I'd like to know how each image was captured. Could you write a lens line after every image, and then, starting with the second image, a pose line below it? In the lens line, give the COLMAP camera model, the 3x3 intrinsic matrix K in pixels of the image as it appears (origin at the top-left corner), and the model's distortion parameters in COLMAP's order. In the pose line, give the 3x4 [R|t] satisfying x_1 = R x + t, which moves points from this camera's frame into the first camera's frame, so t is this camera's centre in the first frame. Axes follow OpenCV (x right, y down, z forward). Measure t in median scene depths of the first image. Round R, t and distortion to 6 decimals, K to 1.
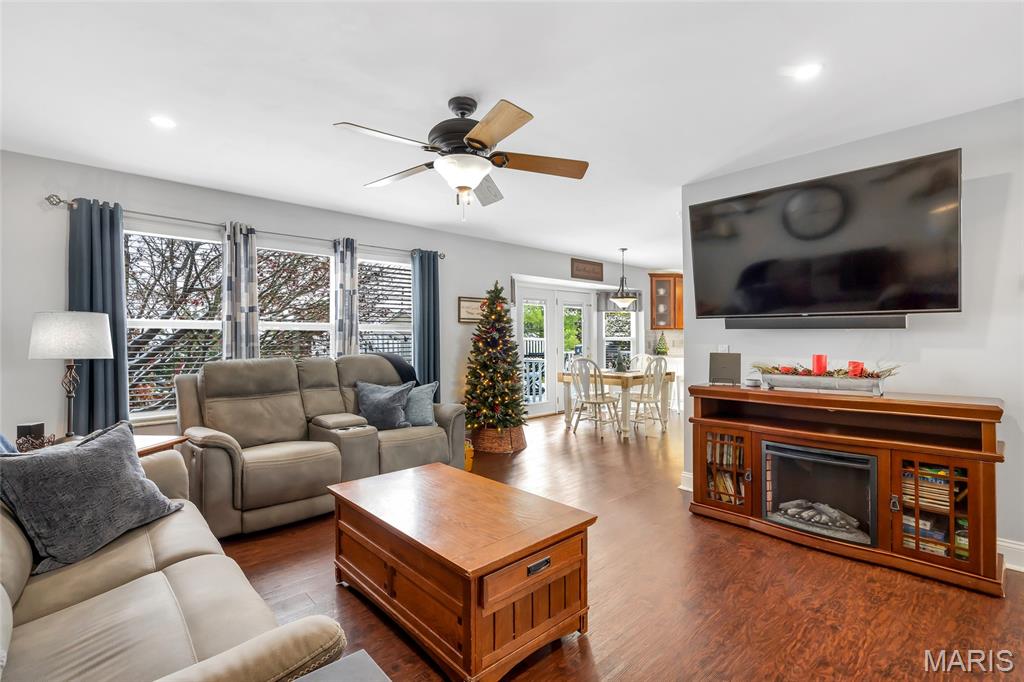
lens RADIAL K [[467.8, 0, 506.2], [0, 467.8, 338.3], [0, 0, 1]] dist [-0.020057, -0.000445]
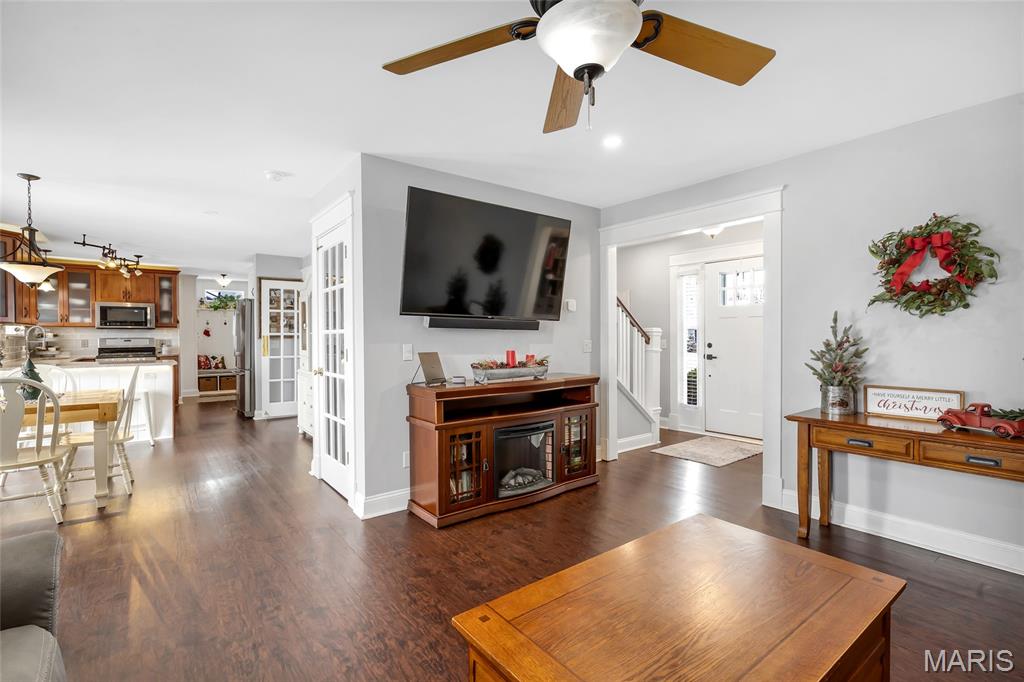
lens RADIAL K [[467.8, 0, 506.9], [0, 467.8, 338.8], [0, 0, 1]] dist [-0.020057, -0.000445]
pose [[0.078795, -0.003319, 0.996885, -0.560073], [-0.000506, 0.999994, 0.003370, 0.000503], [-0.996891, -0.000770, 0.078793, 0.892198]]
